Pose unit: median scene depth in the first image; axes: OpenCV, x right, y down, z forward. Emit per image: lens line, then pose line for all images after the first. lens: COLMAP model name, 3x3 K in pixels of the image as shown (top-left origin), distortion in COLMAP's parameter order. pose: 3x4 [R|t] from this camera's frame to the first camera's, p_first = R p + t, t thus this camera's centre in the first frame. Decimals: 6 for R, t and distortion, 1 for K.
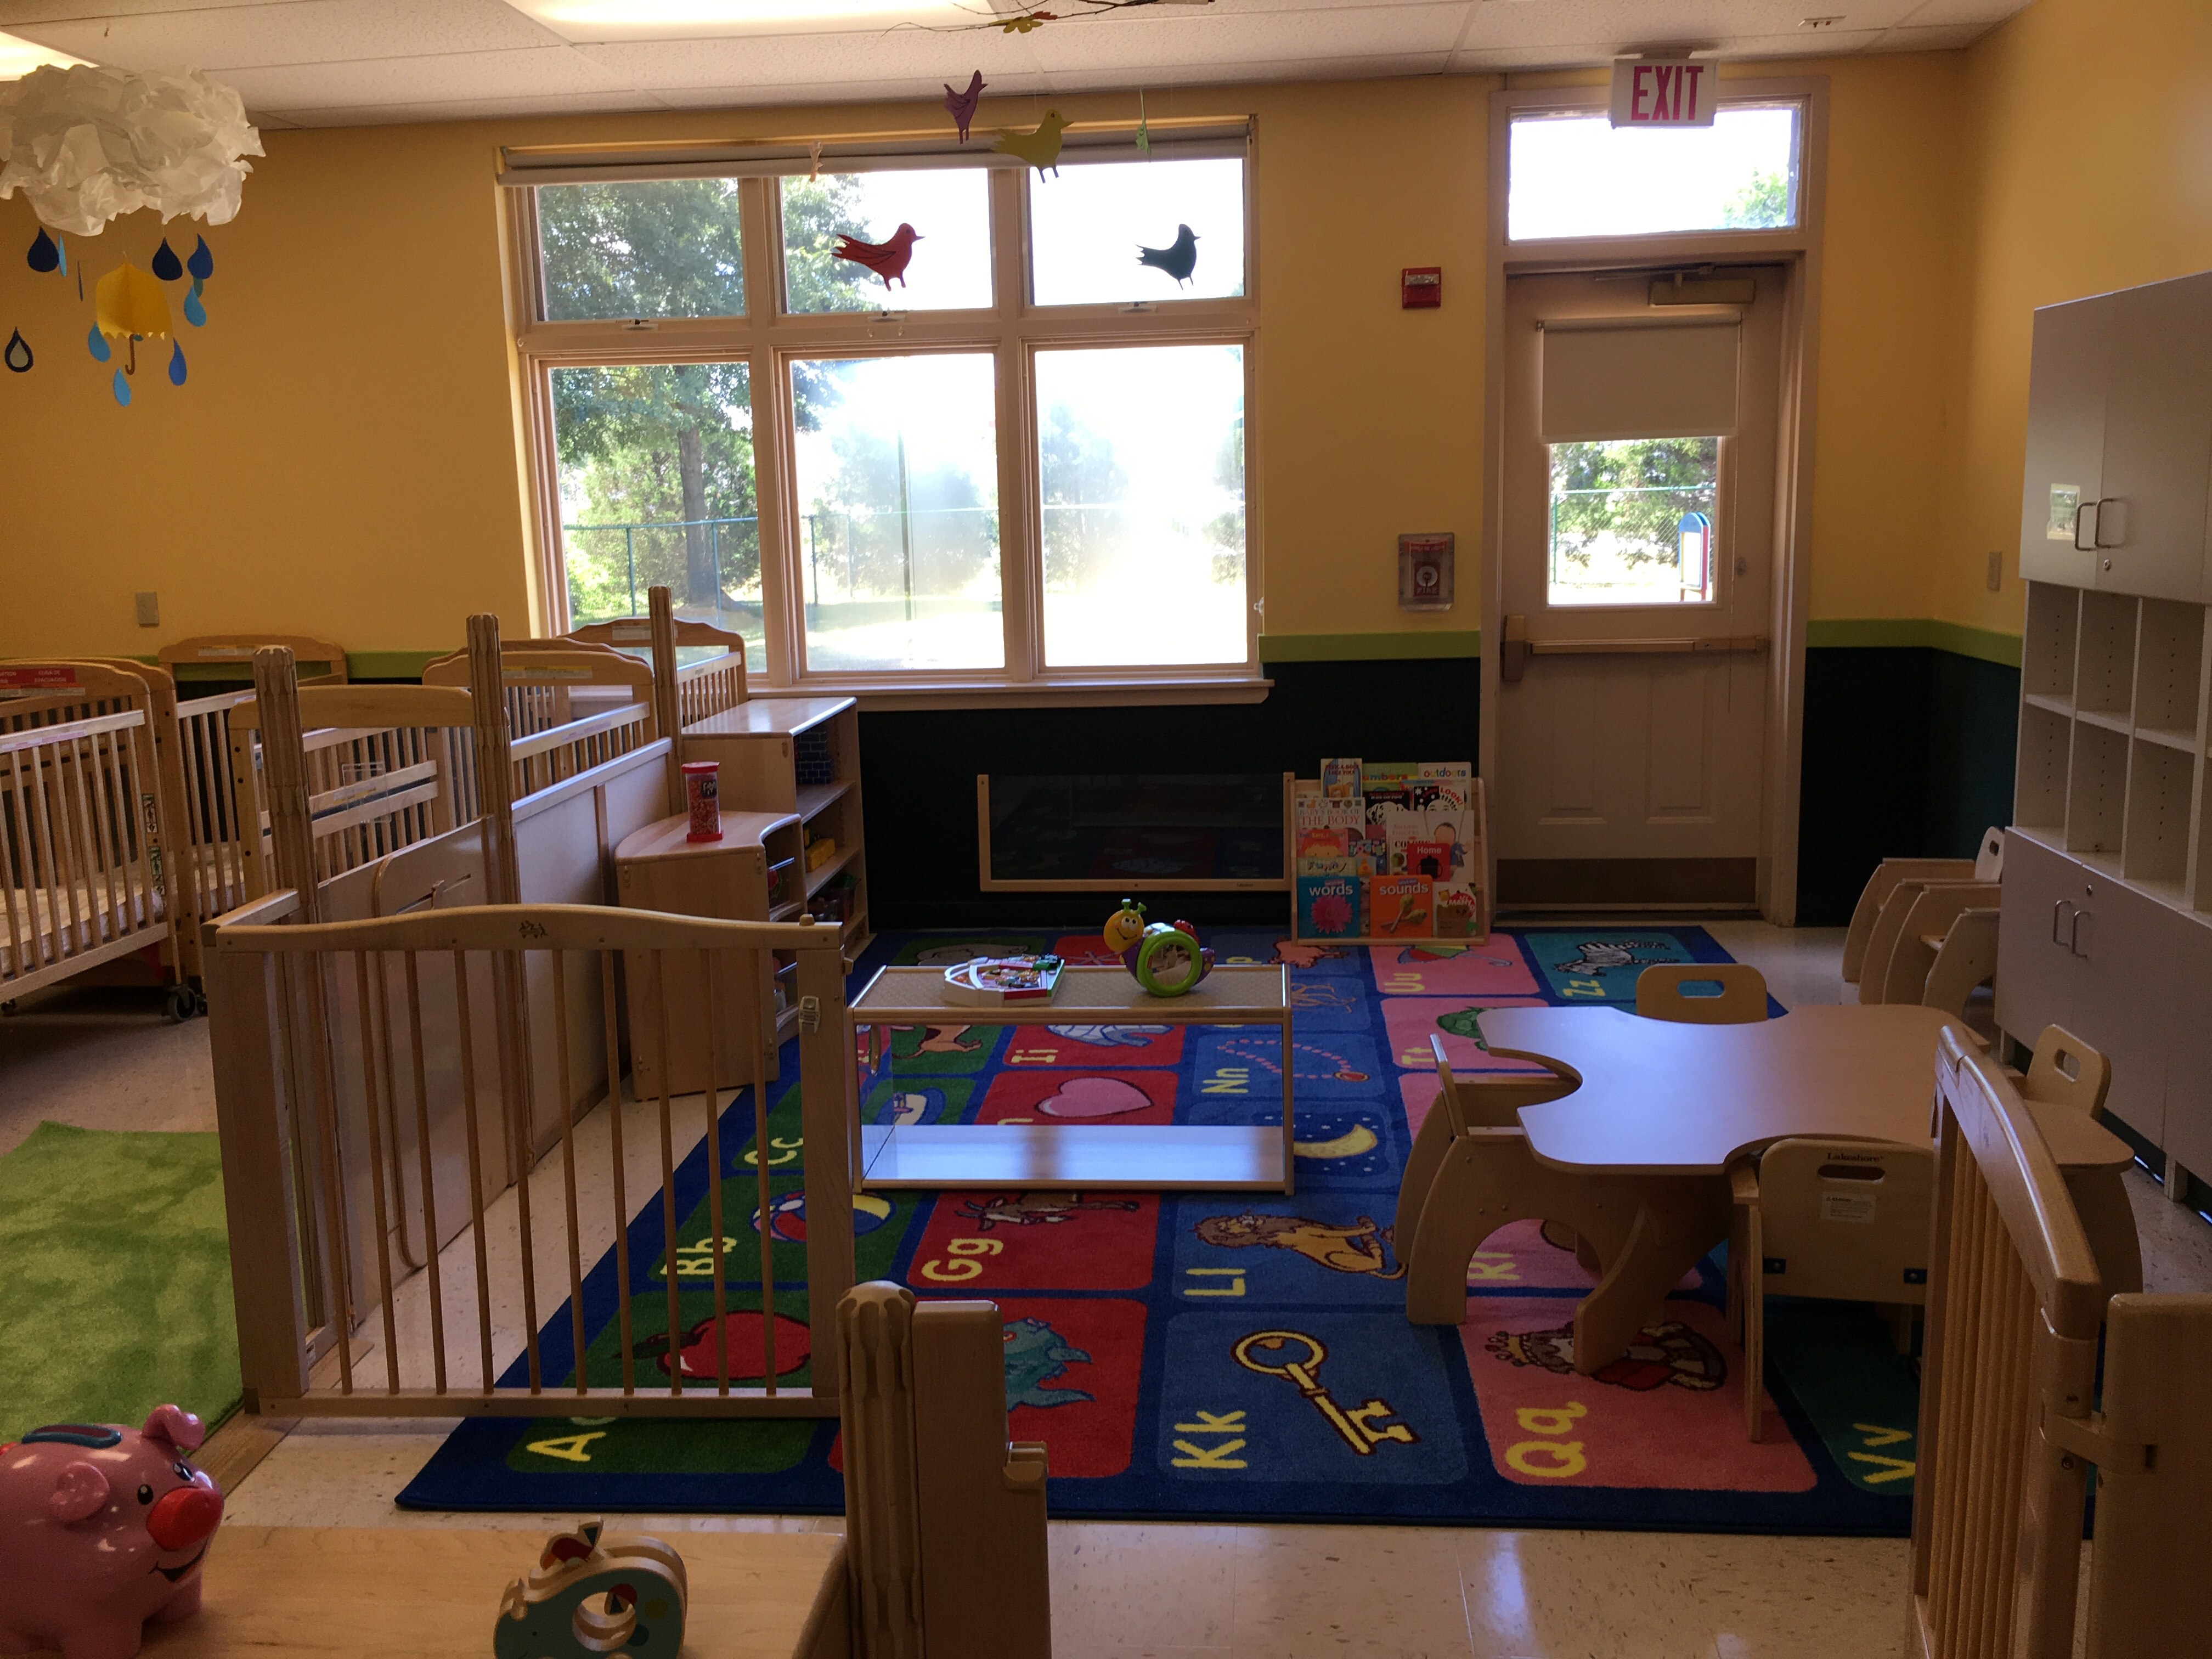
lens RADIAL K [[1899.1, 0, 1107.4], [0, 1899.1, 822.1], [0, 0, 1]] dist [0.067569, -0.041970]
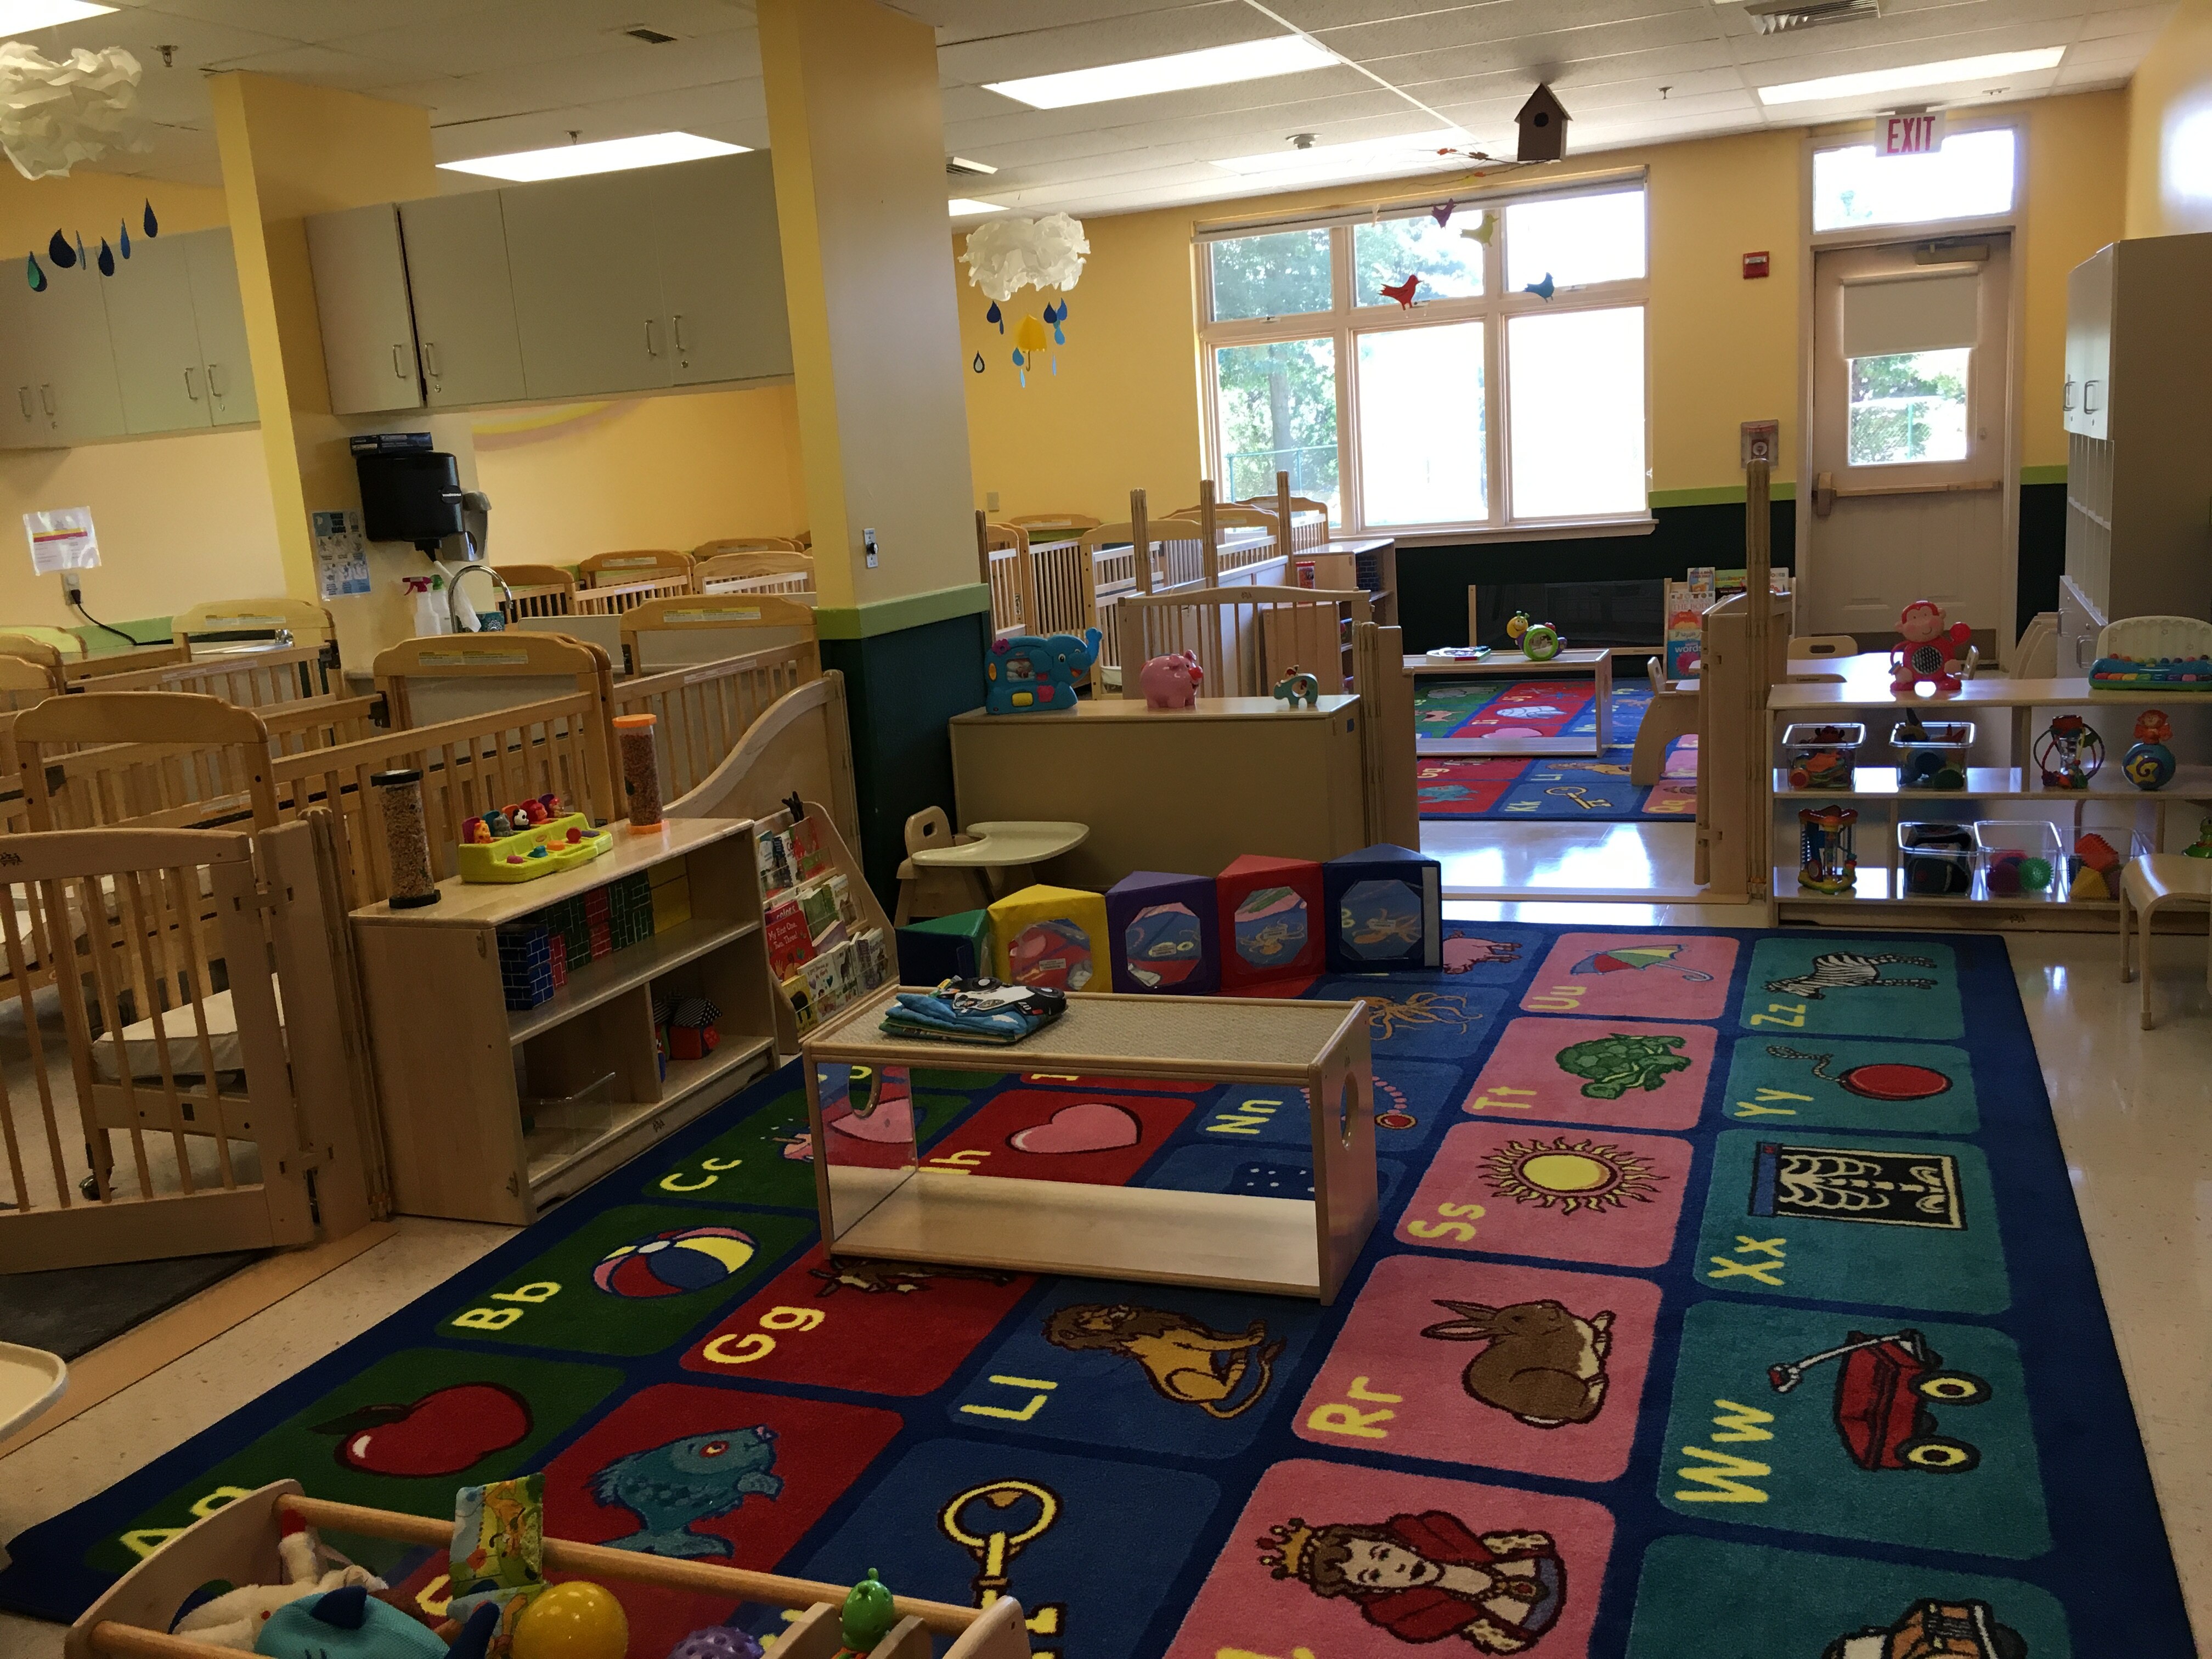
lens RADIAL K [[1899.1, 0, 1119.2], [0, 1899.1, 820.8], [0, 0, 1]] dist [0.067569, -0.041970]
pose [[0.957423, 0.016903, -0.288193, 0.121748], [-0.006794, 0.999327, 0.036040, 0.123322], [0.288608, -0.032548, 0.956894, -0.670438]]
